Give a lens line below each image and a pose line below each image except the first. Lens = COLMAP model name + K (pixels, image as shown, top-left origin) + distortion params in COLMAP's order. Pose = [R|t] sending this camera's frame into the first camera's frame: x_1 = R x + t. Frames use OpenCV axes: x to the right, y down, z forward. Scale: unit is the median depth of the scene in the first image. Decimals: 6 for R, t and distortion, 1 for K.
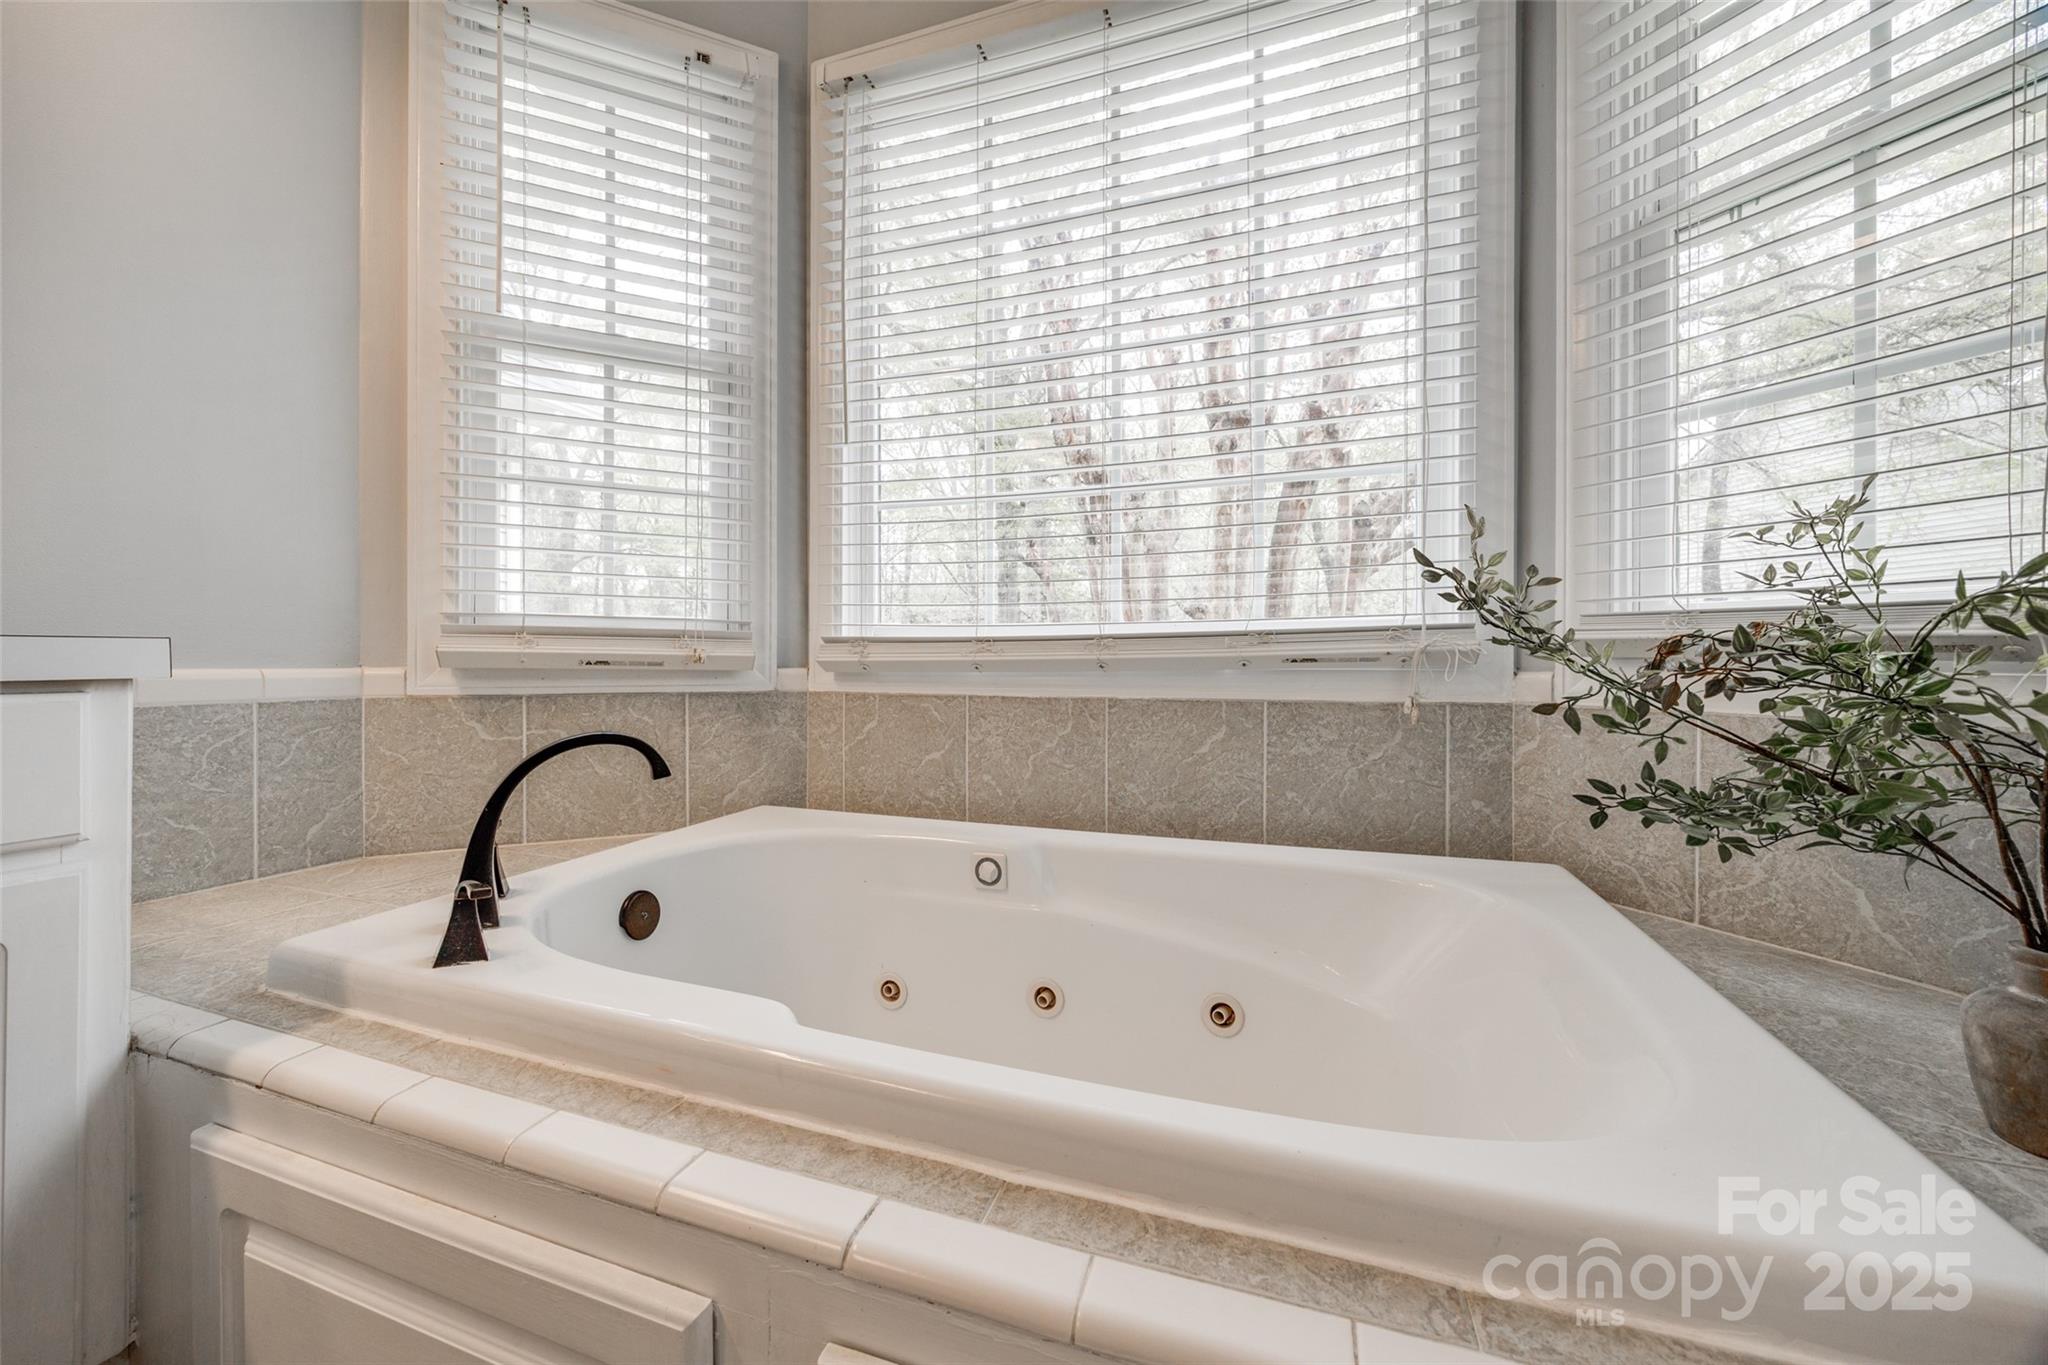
lens RADIAL K [[778.3, 0, 1016.9], [0, 778.3, 672.6], [0, 0, 1]] dist [-0.003328, -0.000647]
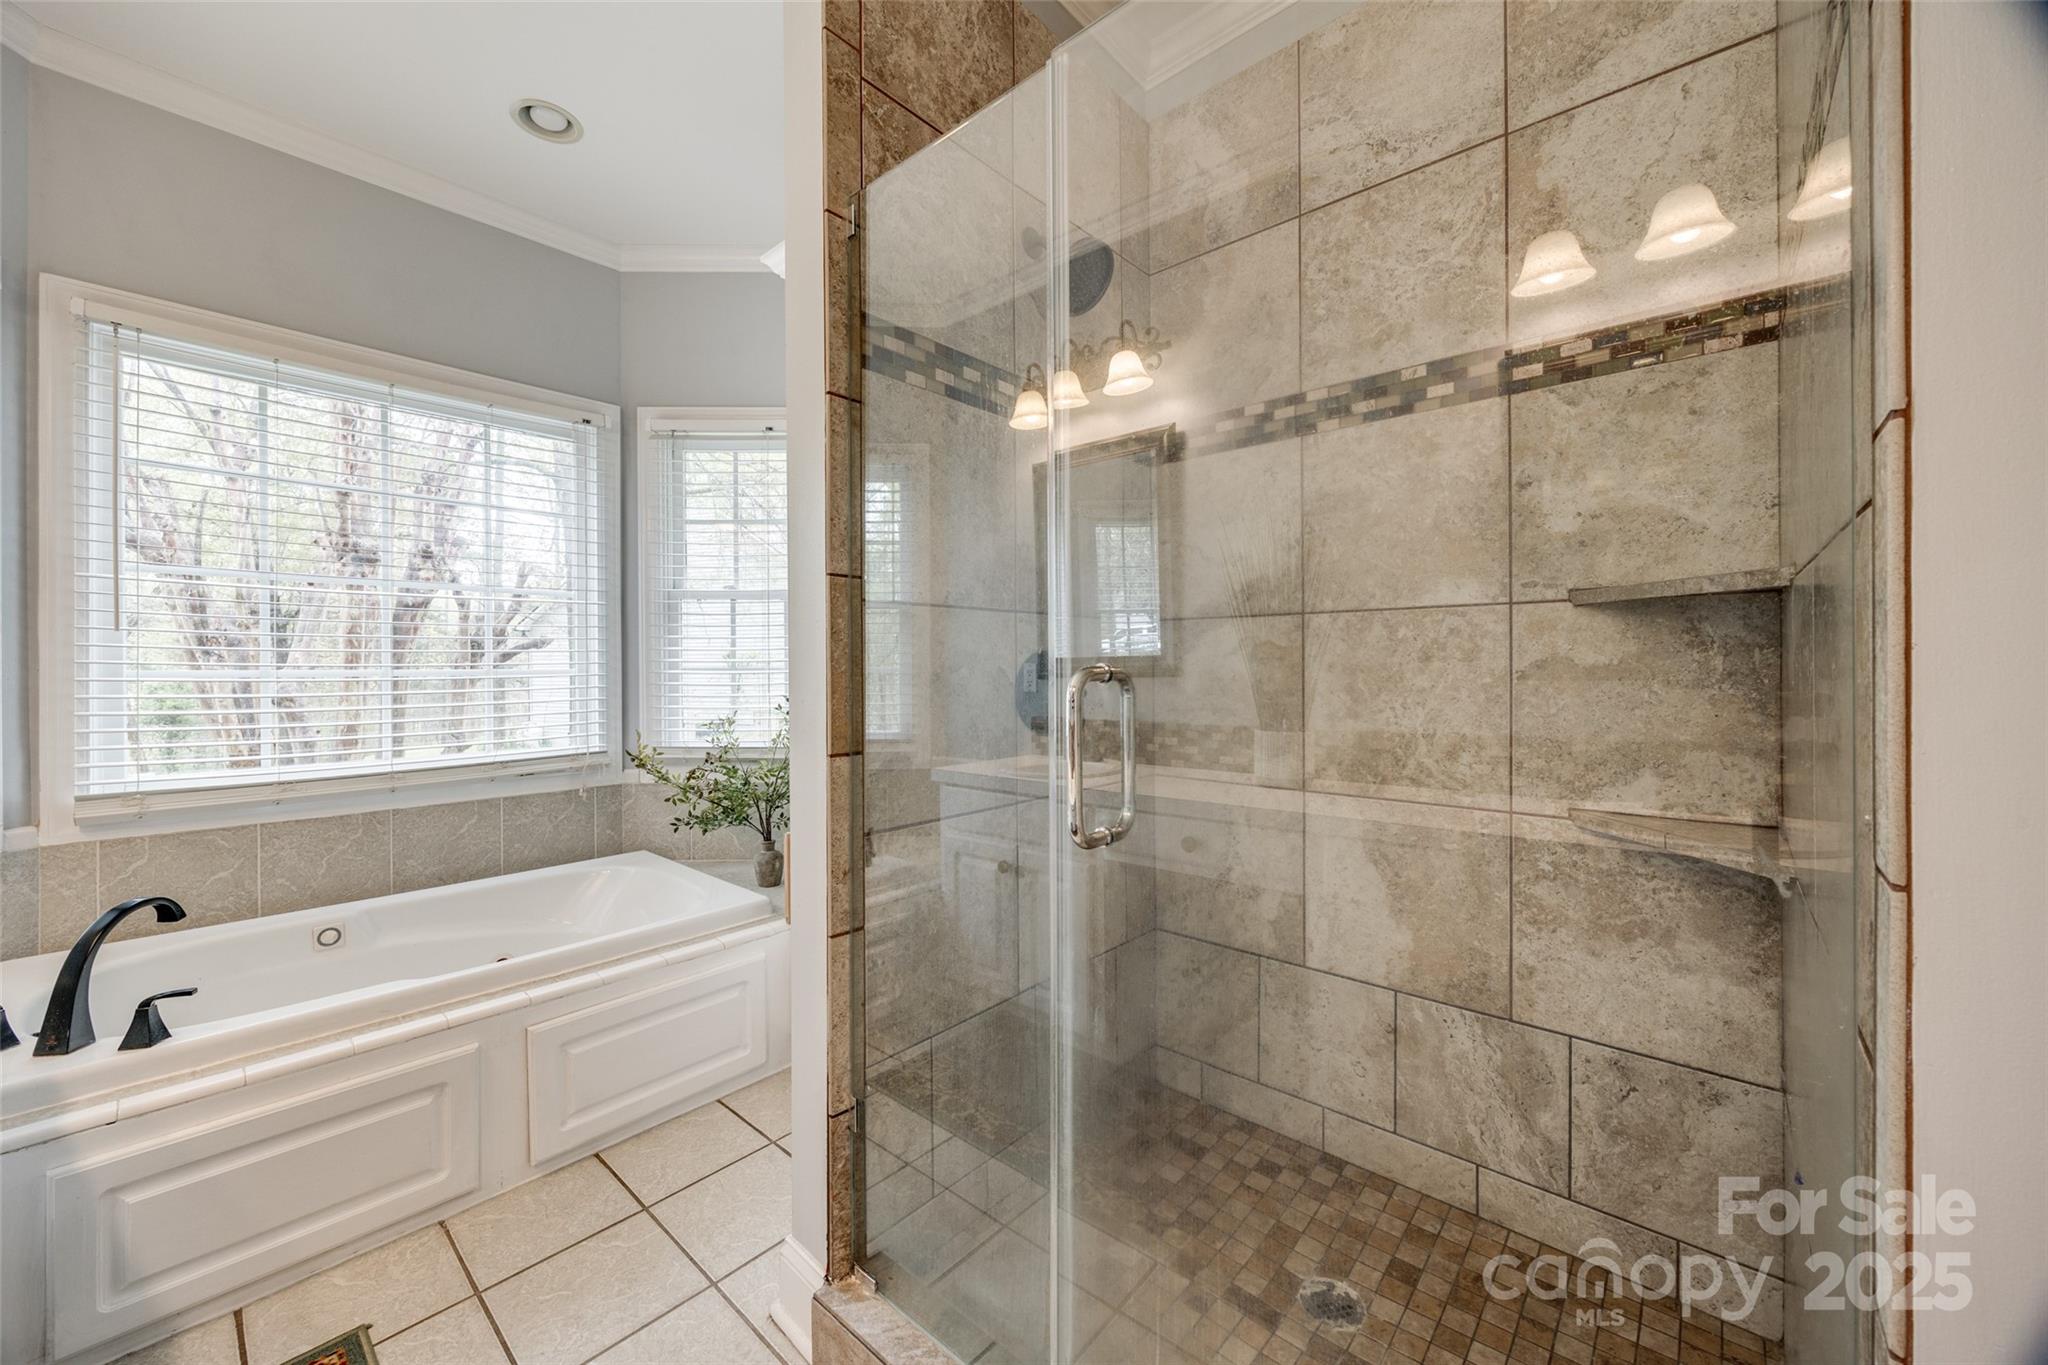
lens RADIAL K [[778.3, 0, 1018.5], [0, 778.3, 672.9], [0, 0, 1]] dist [-0.003328, -0.000647]
pose [[0.373278, -0.009539, 0.927671, -0.945623], [0.018071, 0.999832, 0.003009, -0.246884], [-0.927544, 0.015641, 0.373388, -0.846719]]
